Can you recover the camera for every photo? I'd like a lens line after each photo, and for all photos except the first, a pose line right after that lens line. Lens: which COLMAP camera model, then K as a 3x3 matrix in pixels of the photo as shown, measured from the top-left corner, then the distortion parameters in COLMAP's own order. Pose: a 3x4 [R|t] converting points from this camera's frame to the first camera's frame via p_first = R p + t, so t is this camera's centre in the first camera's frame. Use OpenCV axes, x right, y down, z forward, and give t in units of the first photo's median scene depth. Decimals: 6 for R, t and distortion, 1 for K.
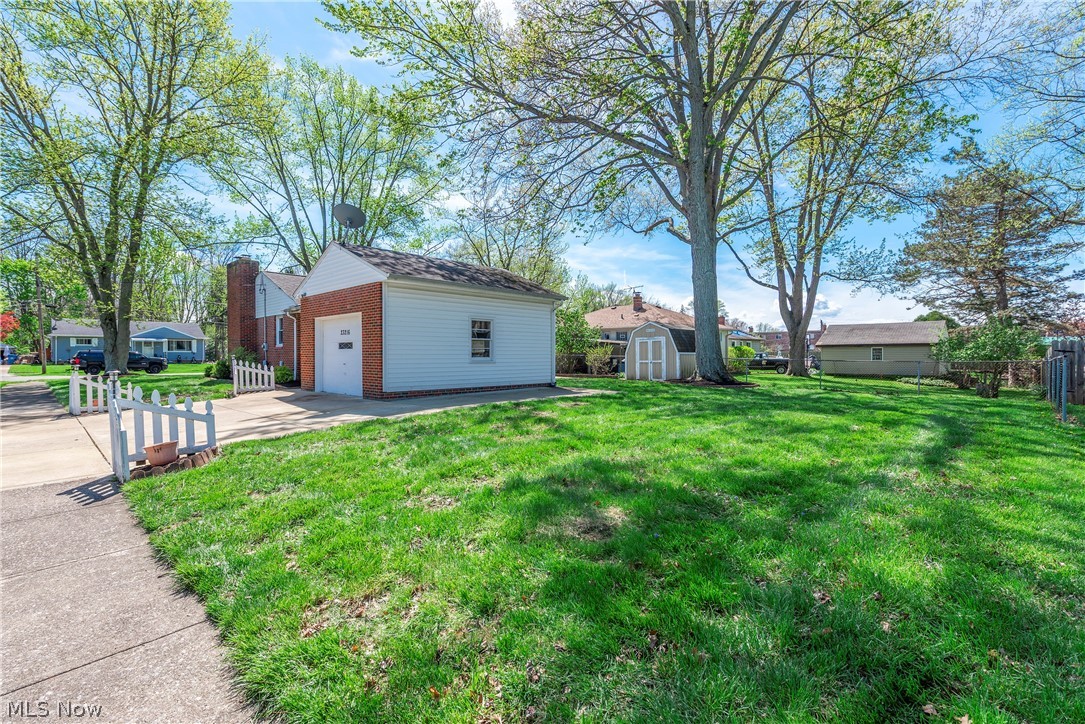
lens RADIAL K [[479.1, 0, 549.0], [0, 479.1, 362.0], [0, 0, 1]] dist [0.015102, -0.001969]
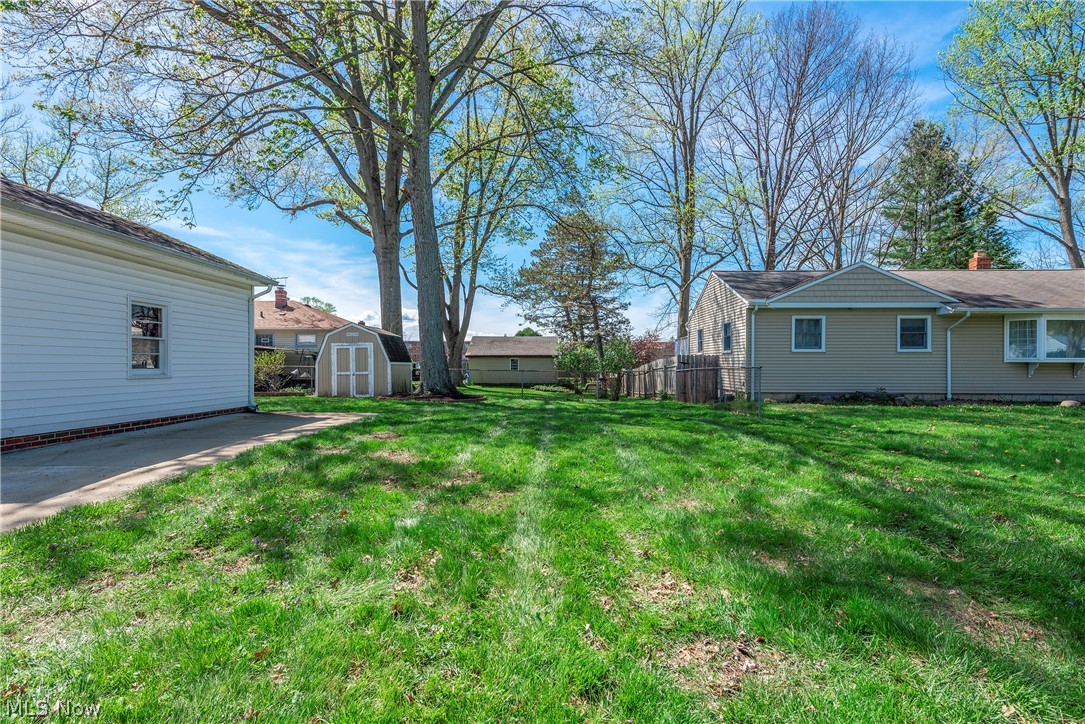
lens RADIAL K [[529.2, 0, 533.9], [0, 529.2, 361.9], [0, 0, 1]] dist [0.000491, 0.000138]
pose [[0.736930, 0.005614, 0.675946, -0.124971], [0.007957, 0.999824, -0.016978, -0.001852], [-0.675922, 0.017890, 0.736756, 0.111797]]
